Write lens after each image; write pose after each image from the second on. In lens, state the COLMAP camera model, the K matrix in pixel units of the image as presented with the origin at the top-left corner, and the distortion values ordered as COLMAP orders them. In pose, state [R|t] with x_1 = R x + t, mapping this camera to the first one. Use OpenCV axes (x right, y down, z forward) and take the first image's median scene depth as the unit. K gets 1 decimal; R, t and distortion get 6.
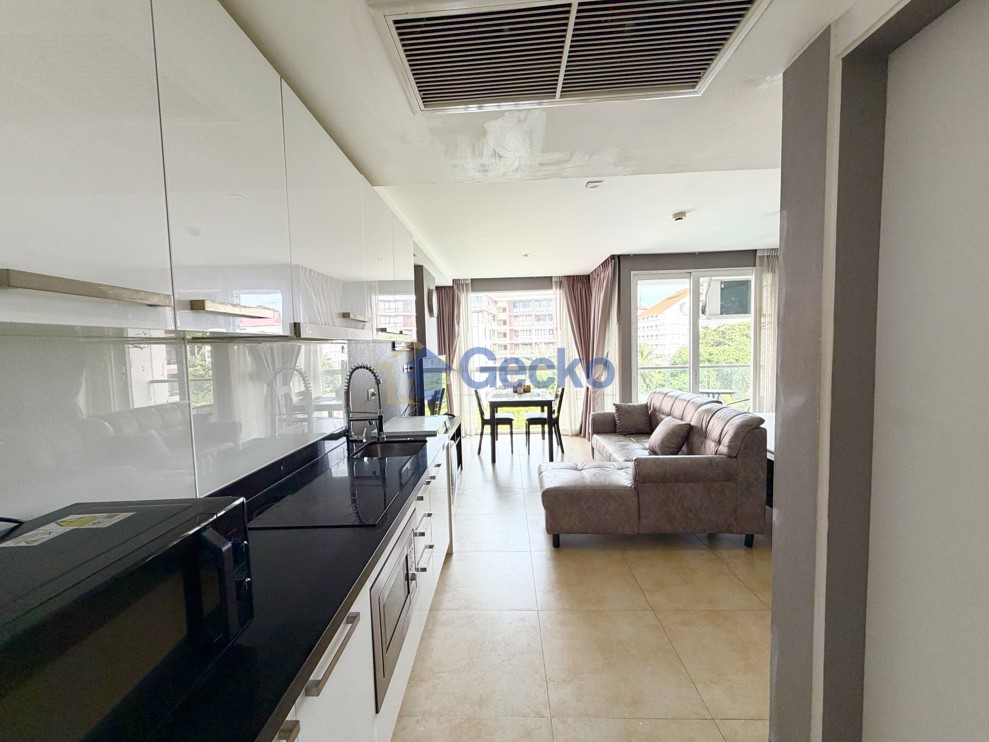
lens RADIAL K [[393.2, 0, 491.3], [0, 393.2, 371.9], [0, 0, 1]] dist [0.000885, -0.000036]
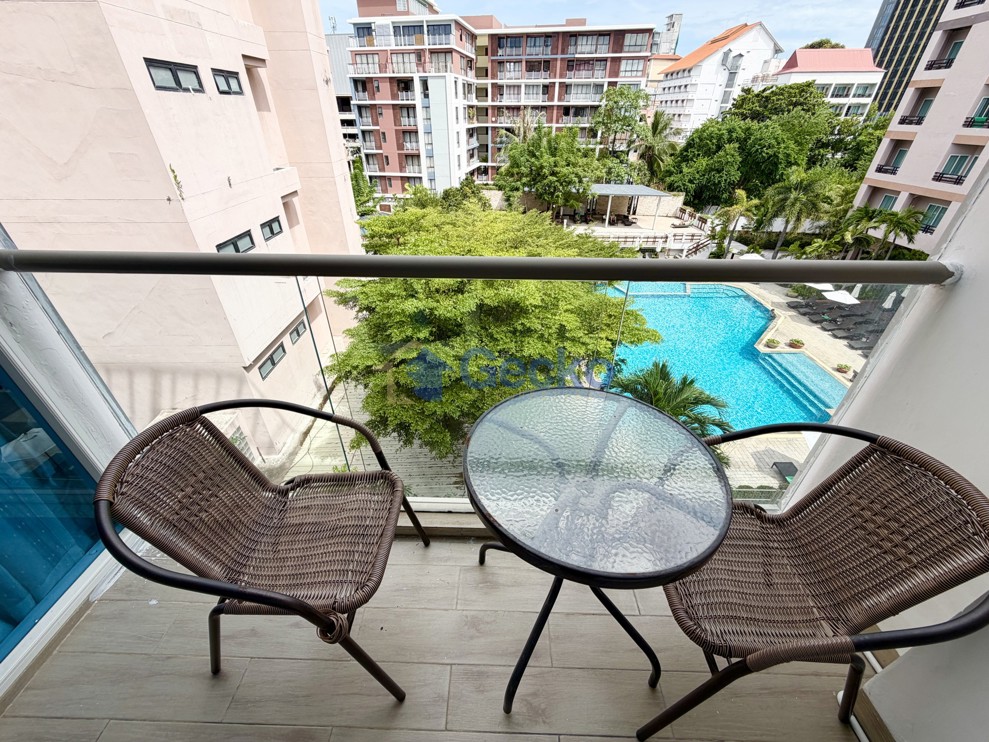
lens RADIAL K [[393.2, 0, 491.3], [0, 393.2, 371.9], [0, 0, 1]] dist [0.000885, -0.000036]
pose [[0.999546, 0.018884, 0.023484, 0.592543], [-0.028075, 0.866726, 0.497993, -0.068152], [-0.010951, -0.498427, 0.866863, 1.003468]]
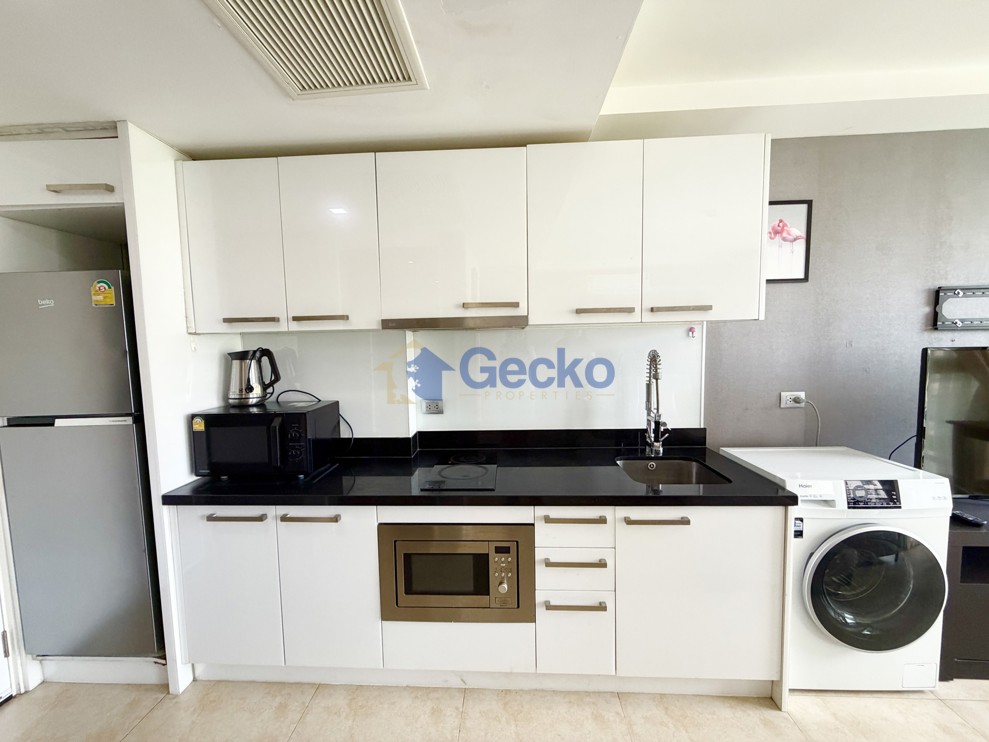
lens RADIAL K [[393.2, 0, 491.3], [0, 393.2, 371.9], [0, 0, 1]] dist [0.000885, -0.000036]
pose [[-0.018157, 0.105508, -0.994253, 0.208617], [-0.040823, 0.993509, 0.106175, -0.022565], [0.999001, 0.042516, -0.013732, 0.307714]]
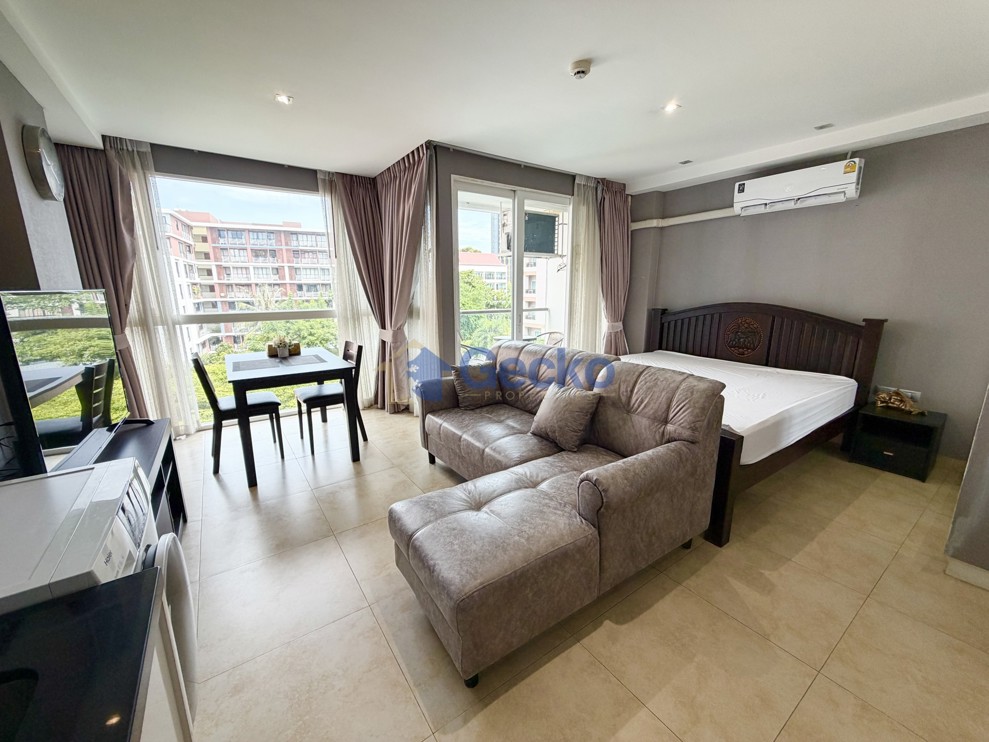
lens RADIAL K [[393.2, 0, 491.3], [0, 393.2, 371.9], [0, 0, 1]] dist [0.000885, -0.000036]
pose [[0.798399, -0.102066, 0.593416, -0.036846], [0.019012, 0.989311, 0.144579, -0.006790], [-0.601829, -0.104150, 0.791805, 0.339095]]
